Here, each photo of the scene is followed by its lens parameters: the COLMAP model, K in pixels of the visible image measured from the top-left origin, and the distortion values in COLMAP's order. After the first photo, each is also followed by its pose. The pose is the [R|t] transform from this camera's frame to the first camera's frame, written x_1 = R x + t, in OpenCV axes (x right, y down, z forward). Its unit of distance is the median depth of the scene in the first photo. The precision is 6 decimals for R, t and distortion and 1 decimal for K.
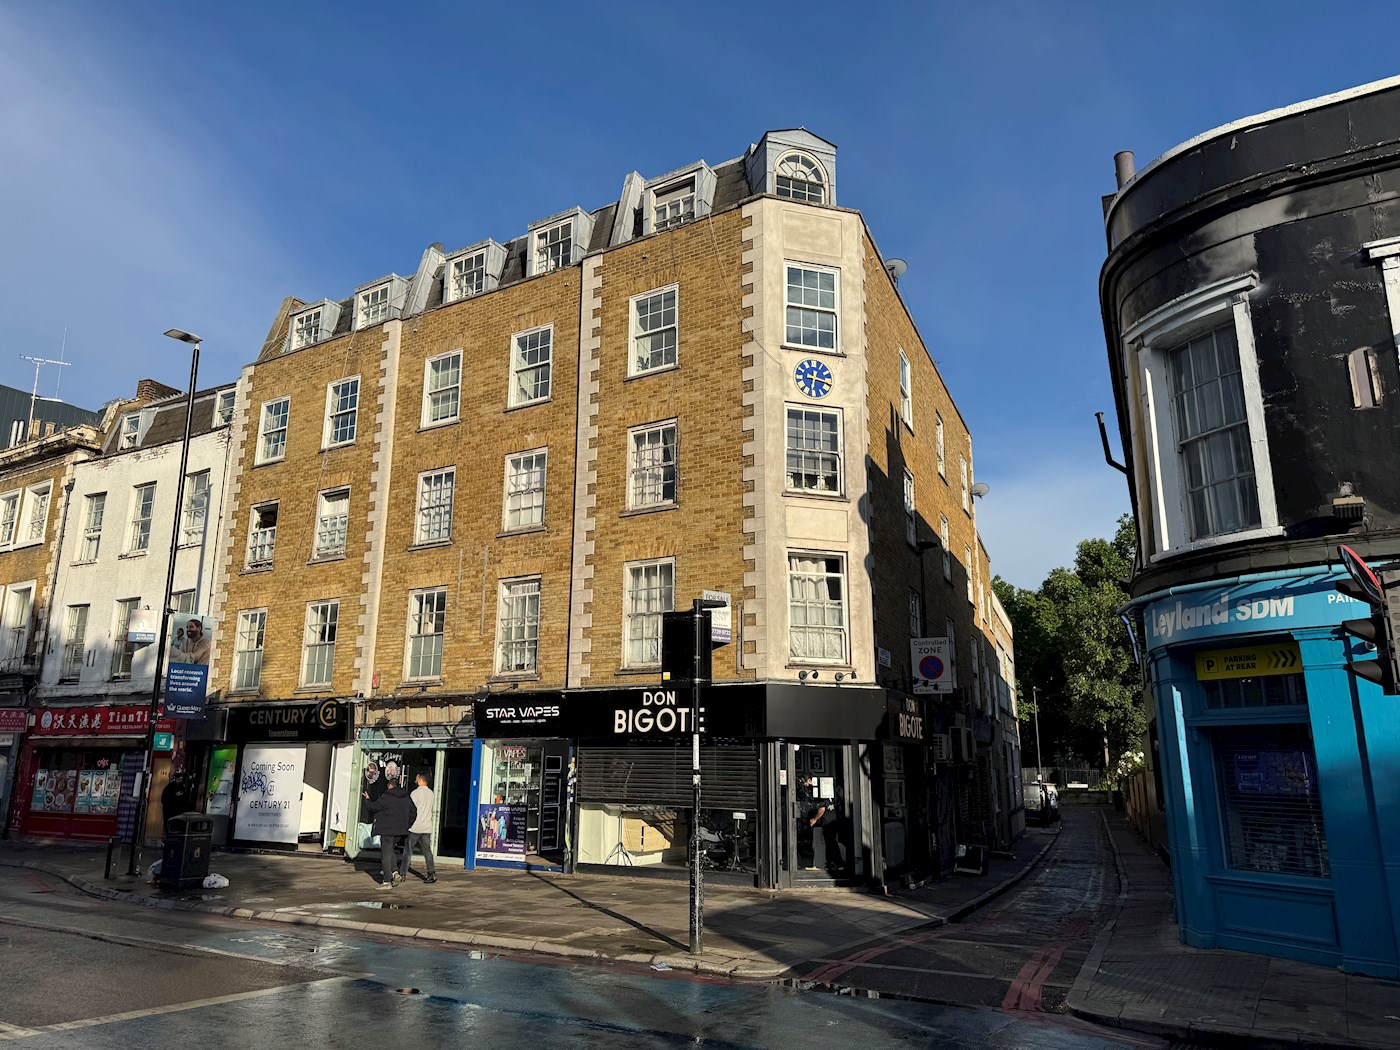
lens RADIAL K [[971.1, 0, 679.9], [0, 971.1, 527.8], [0, 0, 1]] dist [0.181255, -0.327023]
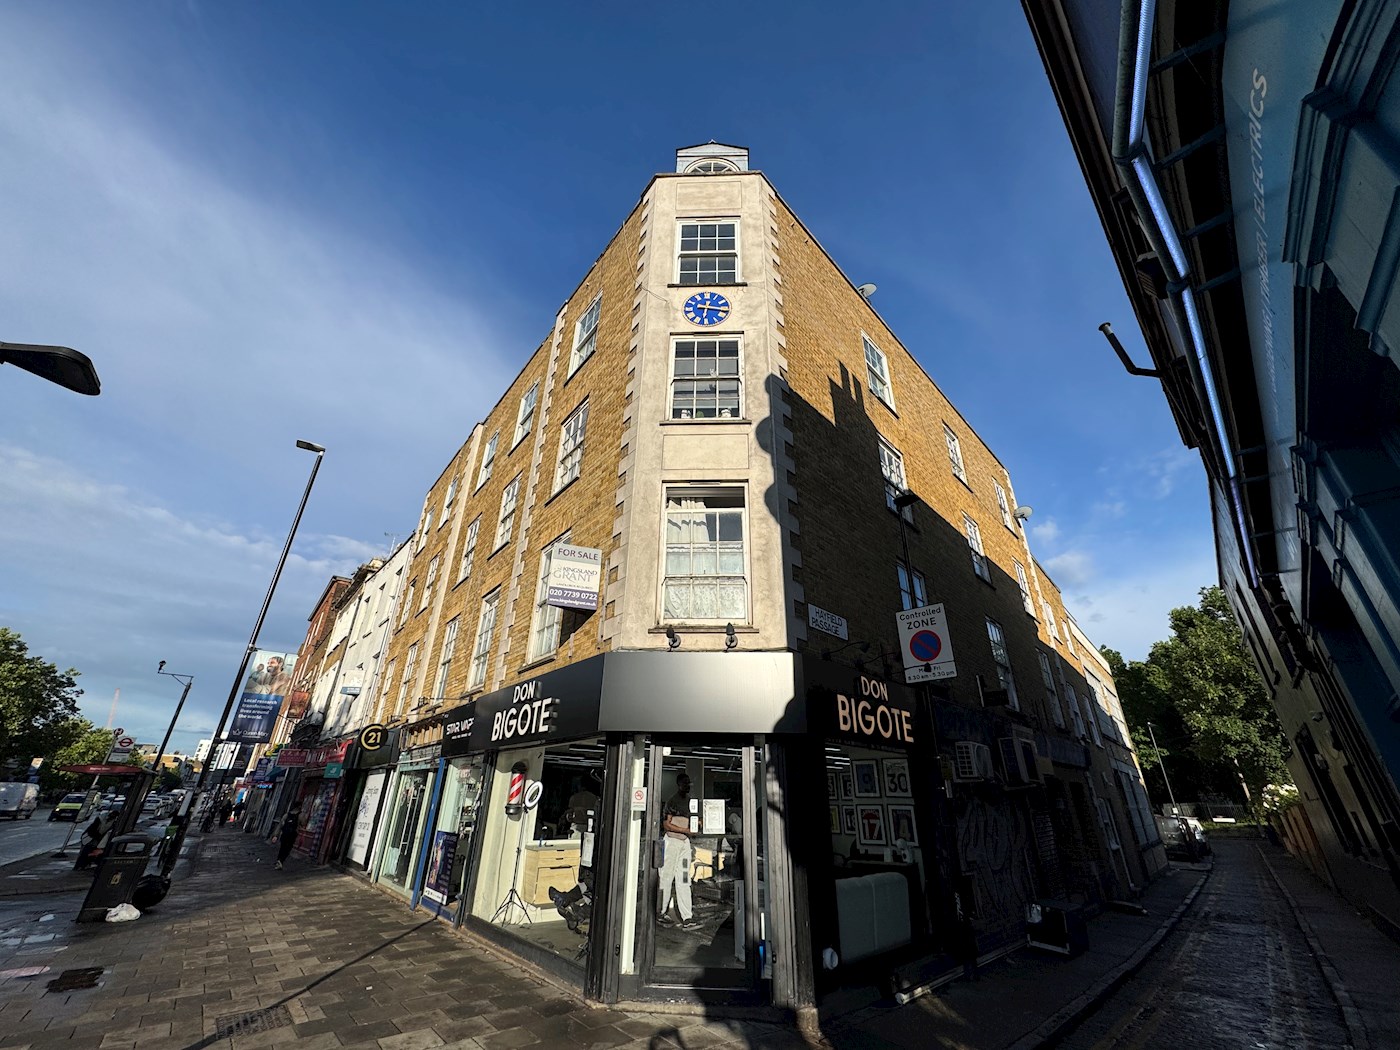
lens RADIAL K [[550.5, 0, 700.0], [0, 550.5, 525.0], [0, 0, 1]] dist [0.001566, 0.000436]
pose [[0.945513, -0.141933, -0.293020, 0.219178], [0.071051, 0.968237, -0.239728, 0.135349], [0.317738, 0.205847, 0.925565, 0.512246]]
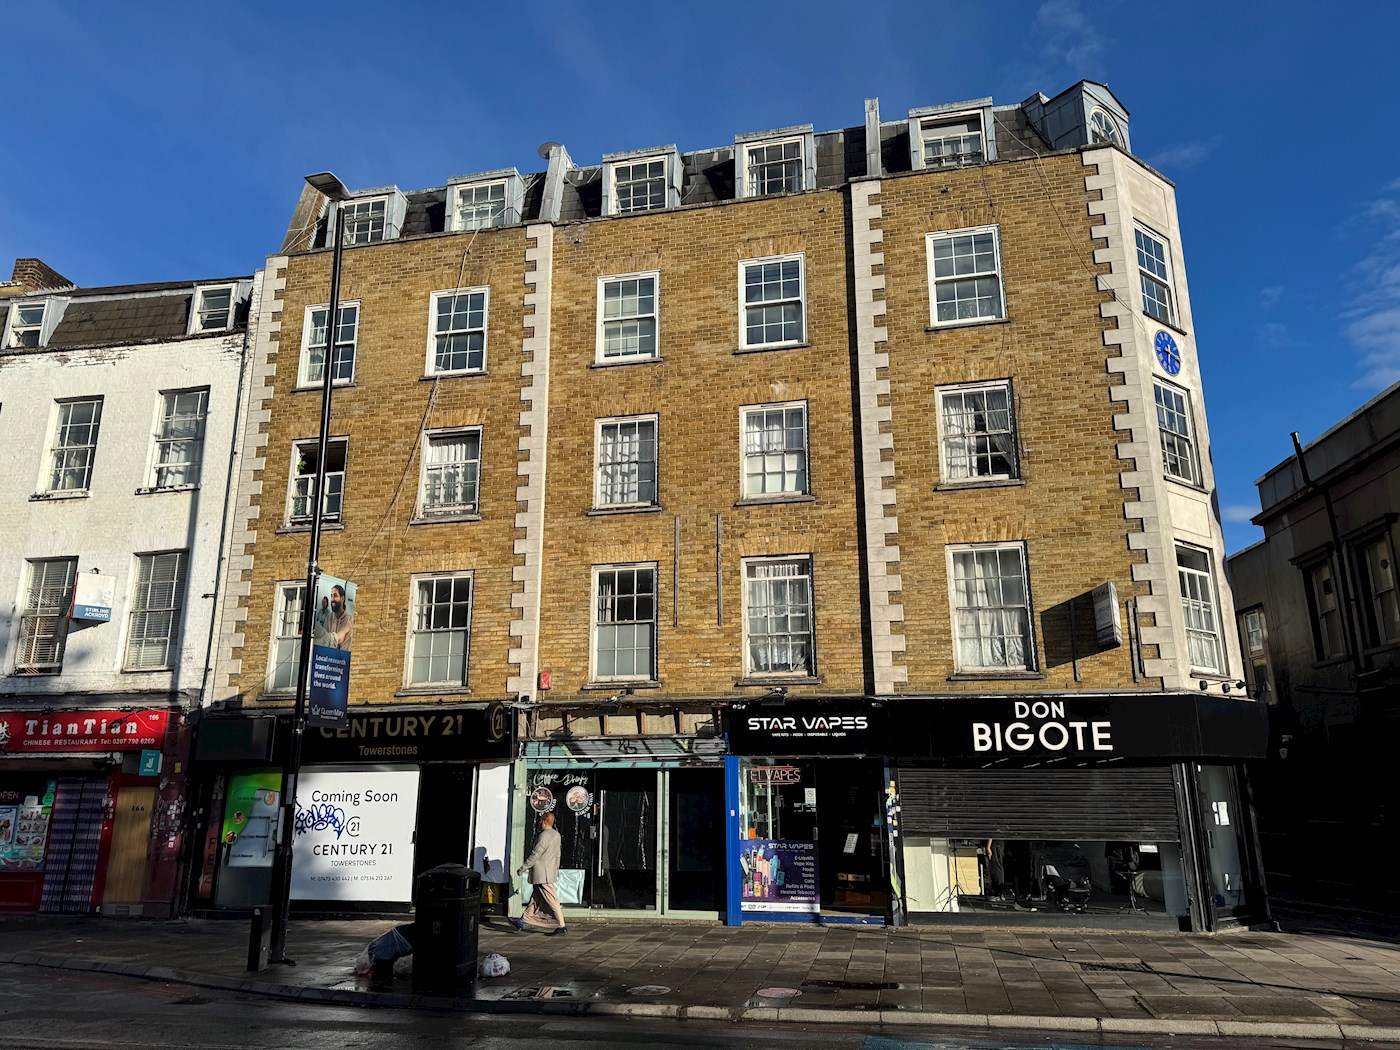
lens RADIAL K [[971.1, 0, 679.9], [0, 971.1, 527.8], [0, 0, 1]] dist [0.181255, -0.327023]
pose [[0.939138, 0.076148, 0.334995, -0.503849], [-0.068124, 0.997040, -0.035656, 0.060553], [-0.336718, 0.010665, 0.941545, 0.262794]]
